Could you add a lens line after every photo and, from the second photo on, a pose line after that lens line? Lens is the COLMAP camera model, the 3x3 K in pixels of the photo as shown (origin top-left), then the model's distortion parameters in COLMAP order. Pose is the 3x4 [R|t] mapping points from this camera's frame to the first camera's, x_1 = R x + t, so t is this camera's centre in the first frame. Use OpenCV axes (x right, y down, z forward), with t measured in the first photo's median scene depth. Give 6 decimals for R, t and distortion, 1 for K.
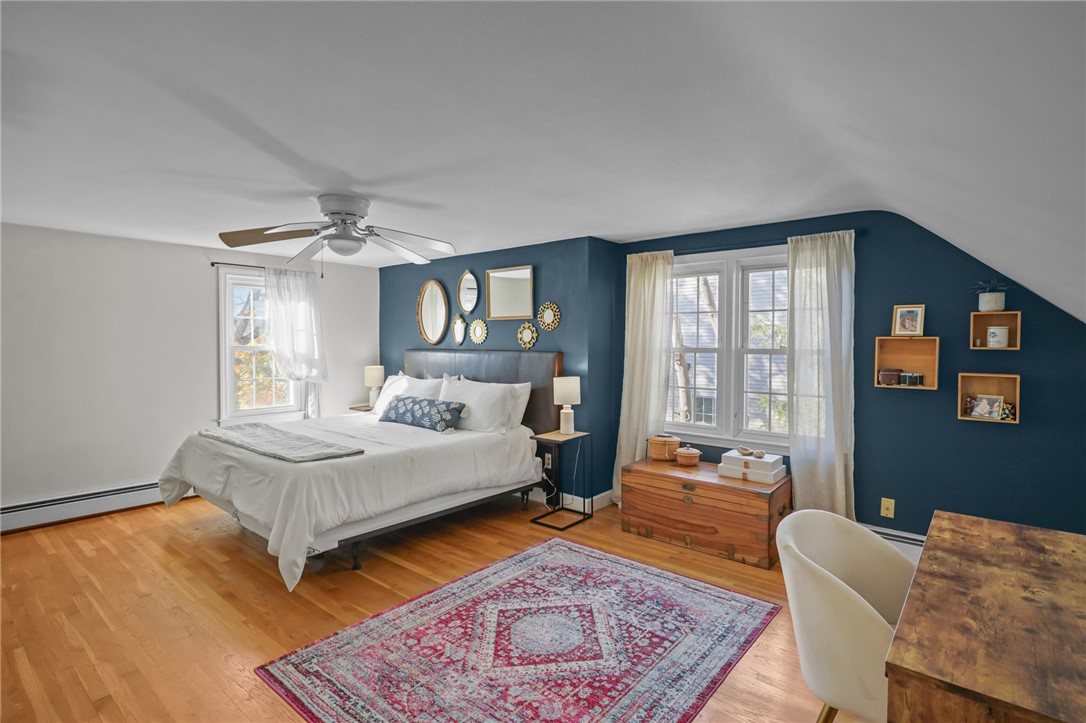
lens RADIAL K [[531.0, 0, 540.9], [0, 531.0, 358.0], [0, 0, 1]] dist [-0.001316, 0.000099]
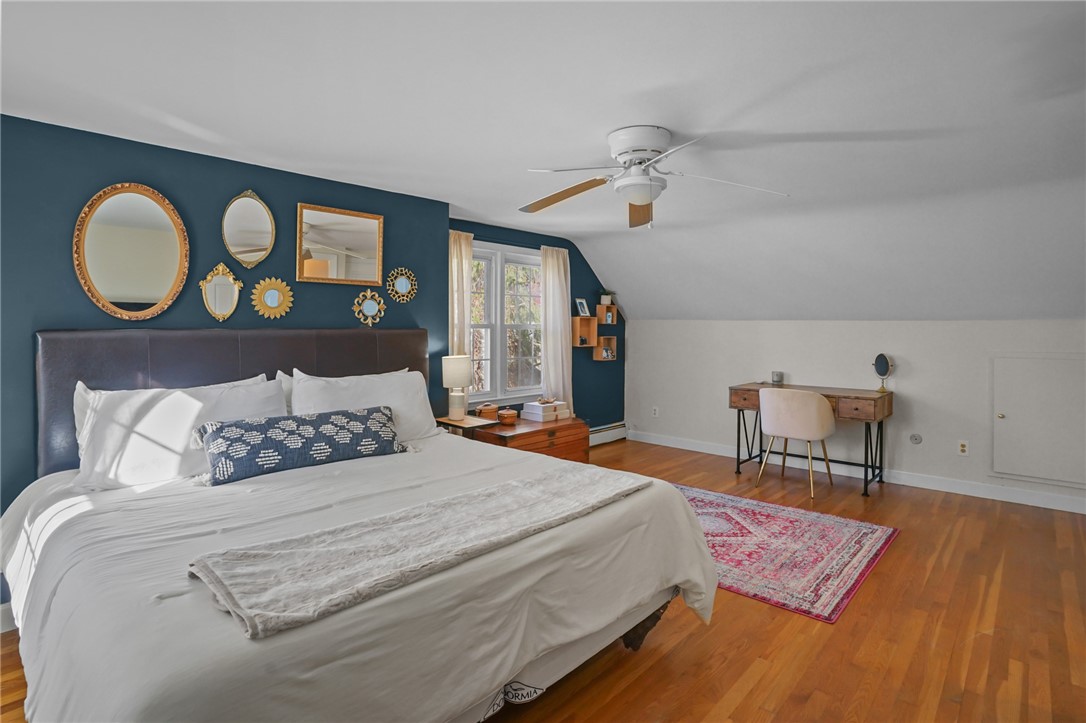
lens RADIAL K [[571.2, 0, 544.4], [0, 571.2, 323.4], [0, 0, 1]] dist [-0.024953, 0.000266]
pose [[0.025010, 0.003761, 0.999680, -0.967689], [0.031010, 0.999509, -0.004537, -0.011454], [-0.999206, 0.031114, 0.024881, 0.881284]]
